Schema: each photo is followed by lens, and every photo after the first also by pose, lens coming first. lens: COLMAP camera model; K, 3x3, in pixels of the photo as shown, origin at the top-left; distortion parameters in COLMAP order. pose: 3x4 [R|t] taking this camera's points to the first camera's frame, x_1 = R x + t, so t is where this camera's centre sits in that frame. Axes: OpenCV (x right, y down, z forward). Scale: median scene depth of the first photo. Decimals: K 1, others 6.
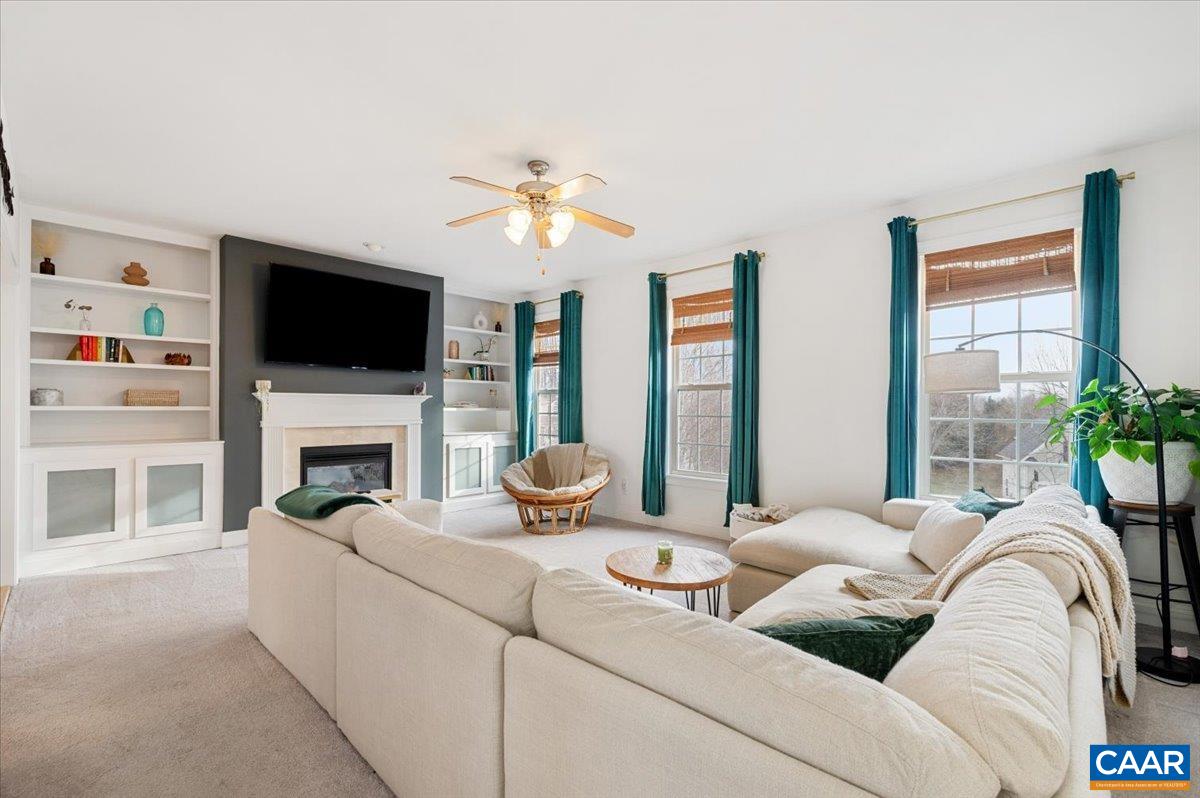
lens RADIAL K [[522.9, 0, 605.8], [0, 522.9, 404.4], [0, 0, 1]] dist [0.000204, 0.000667]
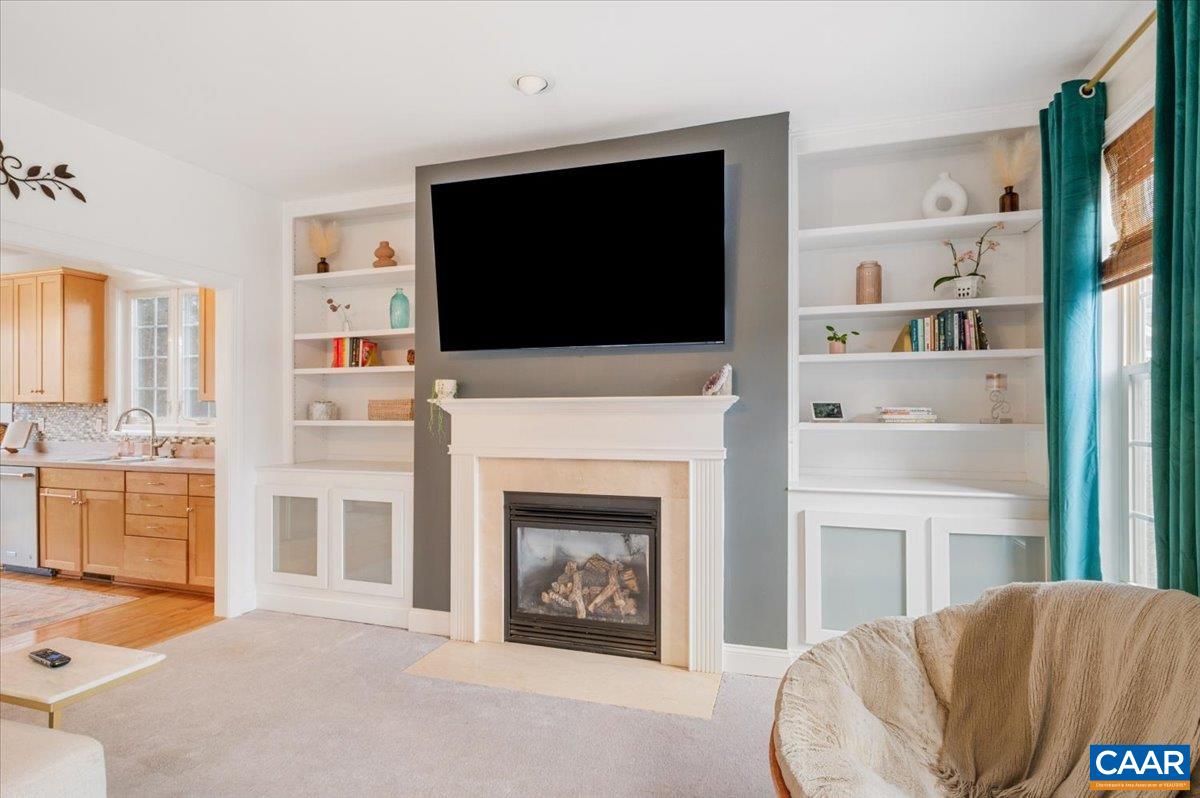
lens RADIAL K [[633.9, 0, 597.2], [0, 633.9, 400.1], [0, 0, 1]] dist [0.004669, 0.000420]
pose [[0.417918, -0.024714, -0.908149, 0.089648], [0.008802, 0.999693, -0.023154, -0.001616], [0.908442, 0.001683, 0.418007, 0.682727]]
